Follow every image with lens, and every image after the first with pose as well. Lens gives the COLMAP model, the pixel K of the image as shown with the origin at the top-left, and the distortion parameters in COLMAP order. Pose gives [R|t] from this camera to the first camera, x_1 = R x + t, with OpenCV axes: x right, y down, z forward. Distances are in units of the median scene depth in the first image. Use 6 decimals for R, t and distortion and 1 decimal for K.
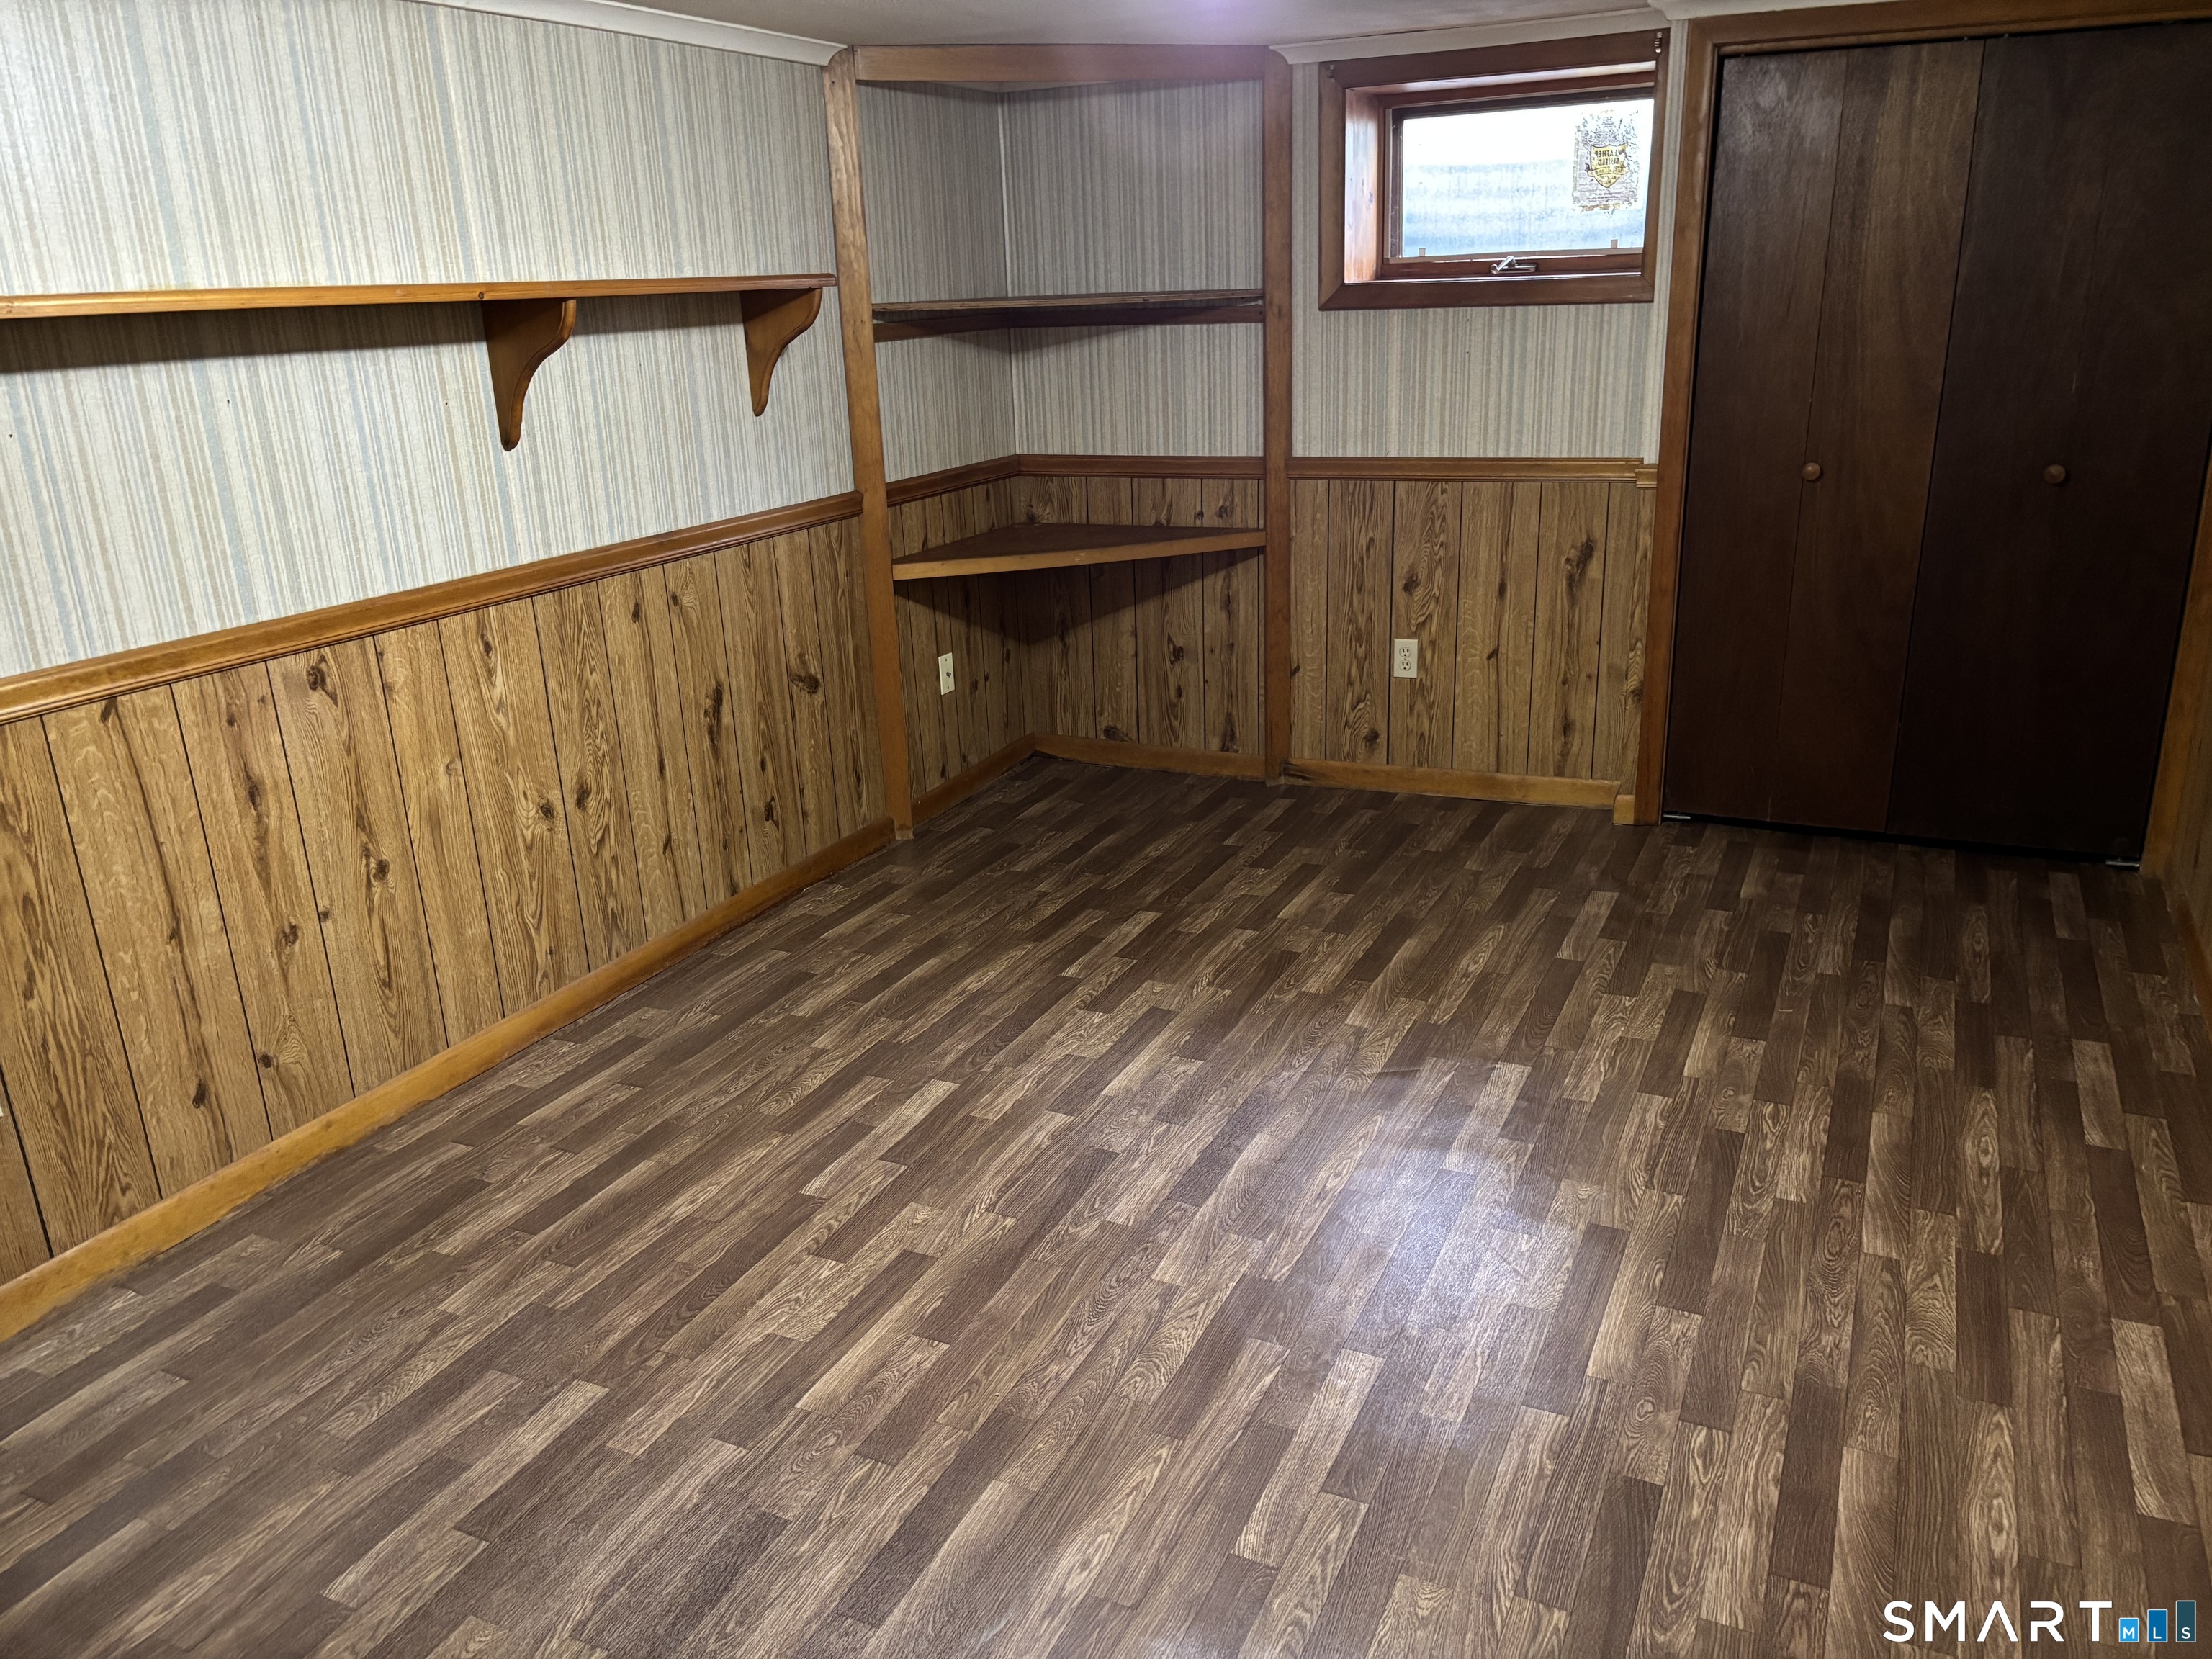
lens RADIAL K [[1671.0, 0, 1099.1], [0, 1671.0, 820.7], [0, 0, 1]] dist [0.063657, -0.062096]
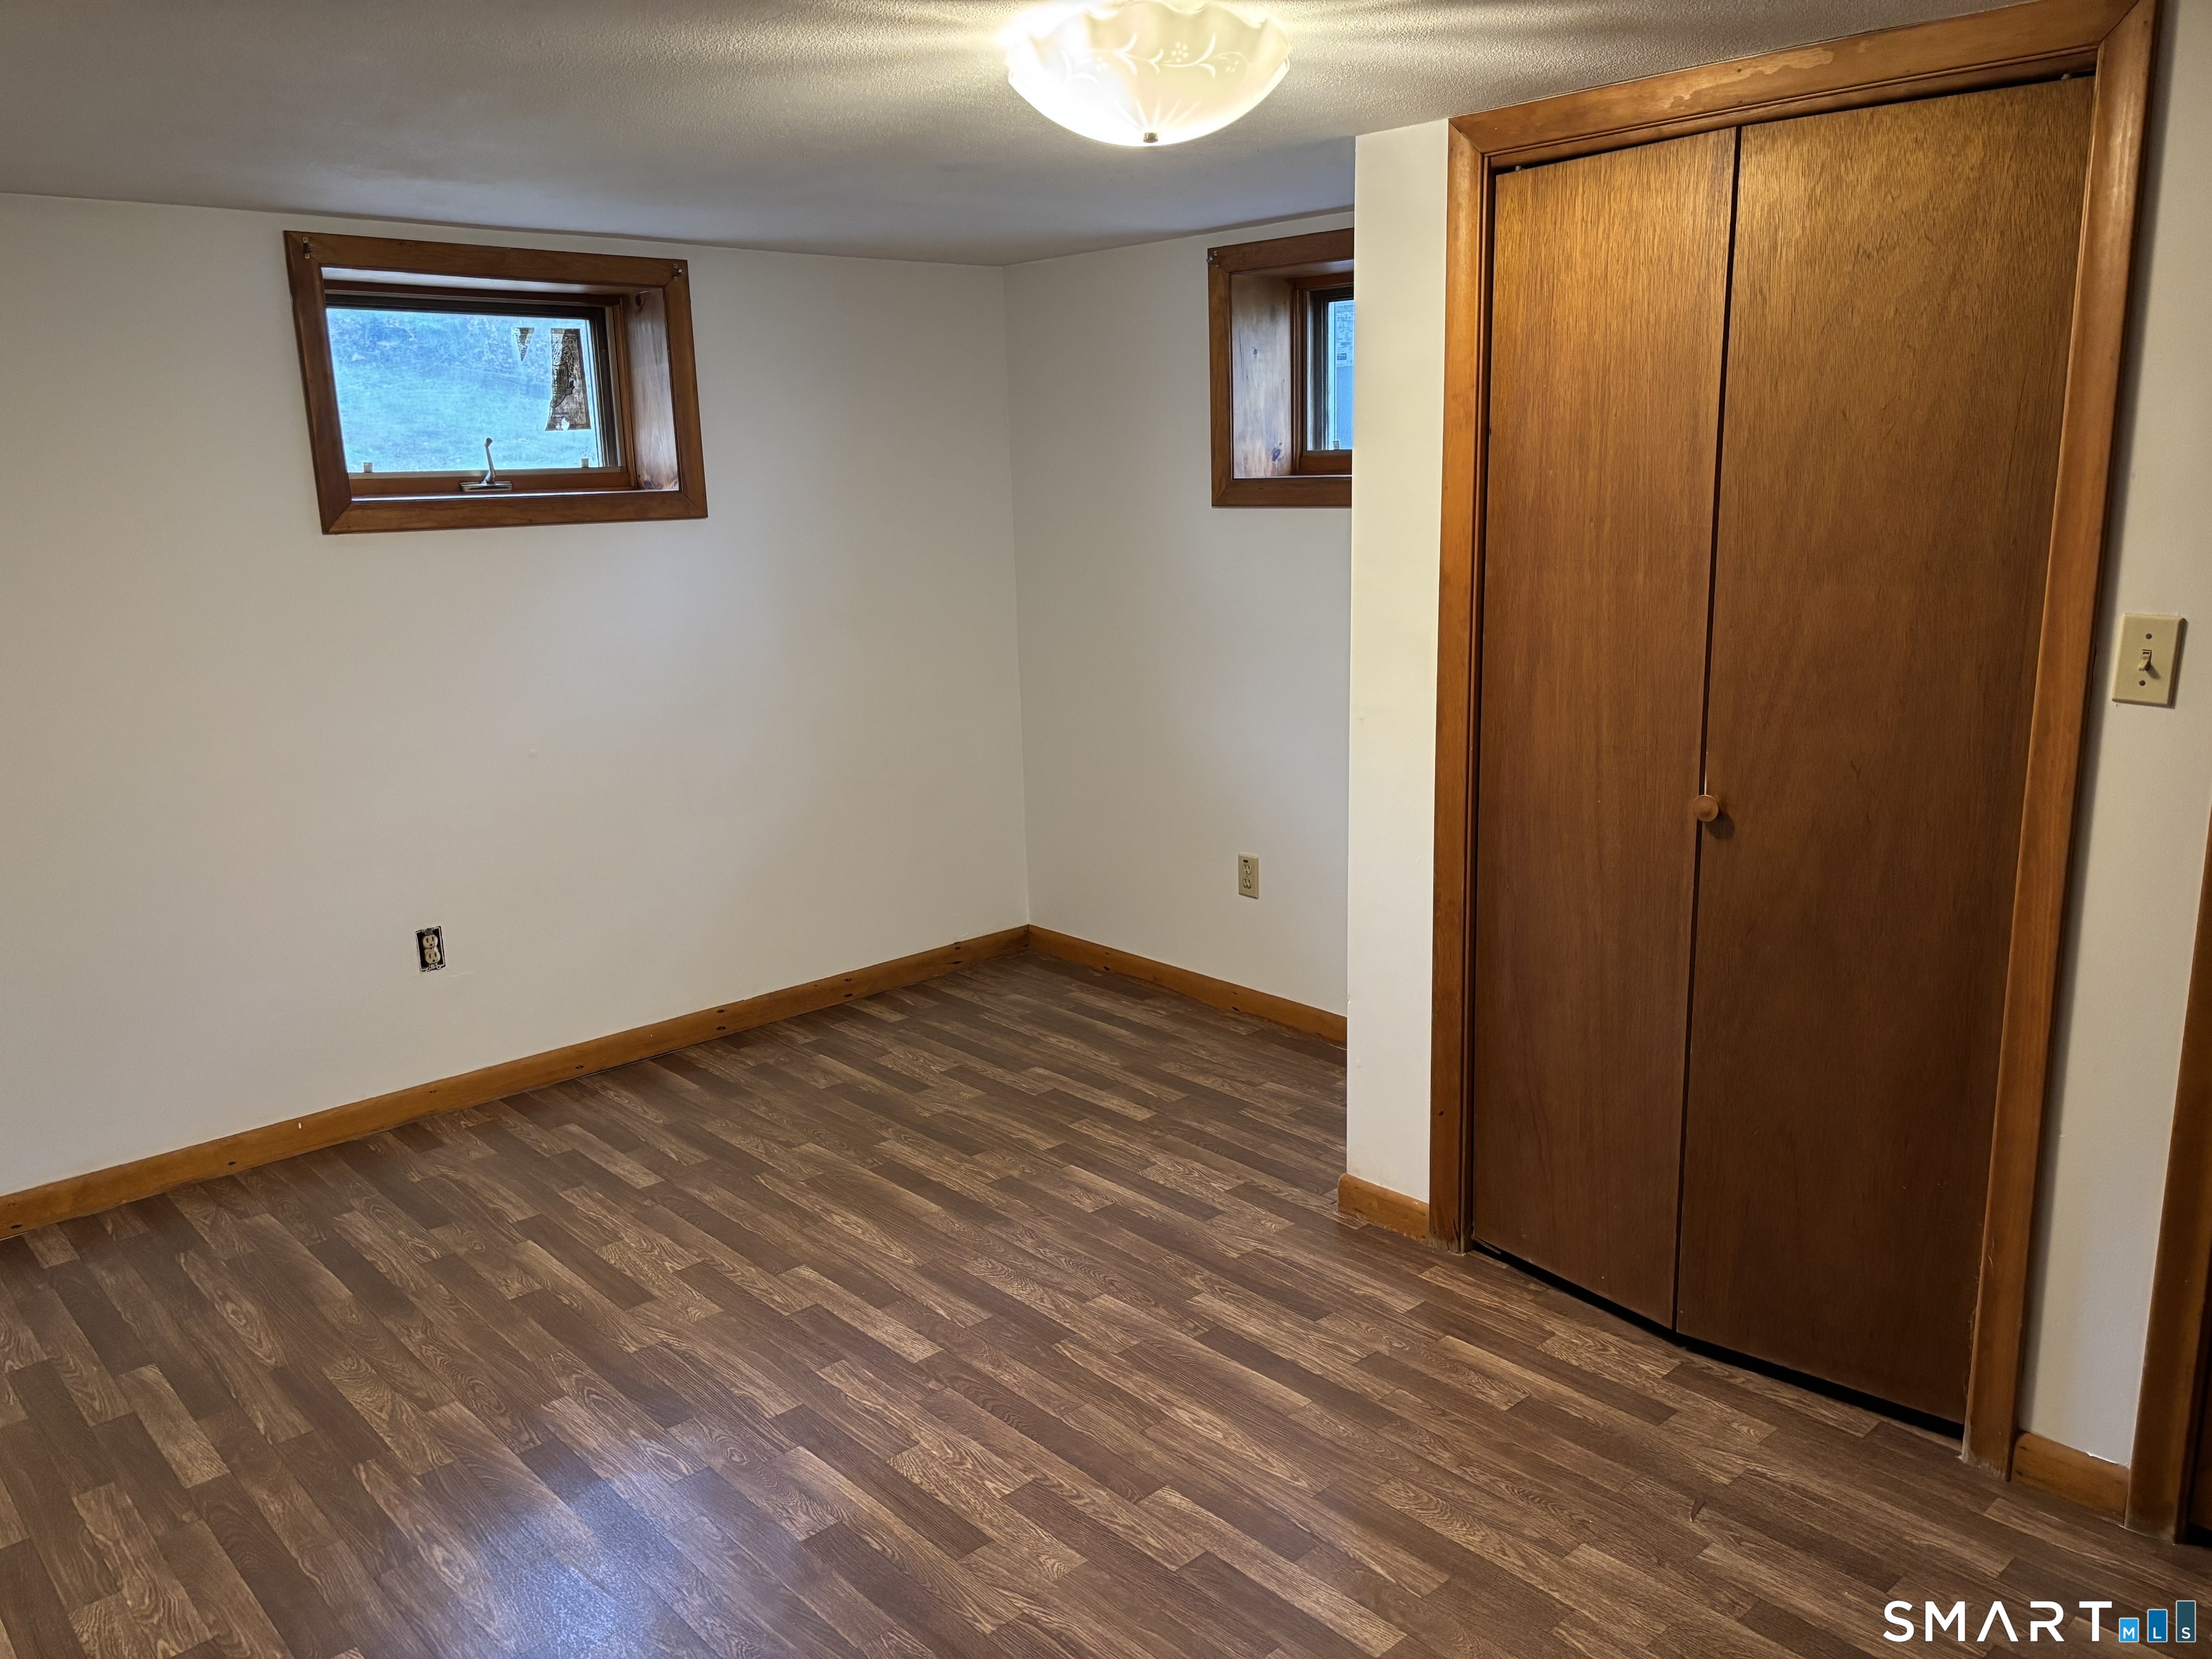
lens RADIAL K [[1671.0, 0, 1100.4], [0, 1671.0, 831.8], [0, 0, 1]] dist [0.063657, -0.062096]
pose [[-0.376649, 0.244425, -0.893528, 1.126918], [-0.256087, 0.899499, 0.354007, -0.525694], [0.890256, 0.362157, -0.276201, 1.482293]]
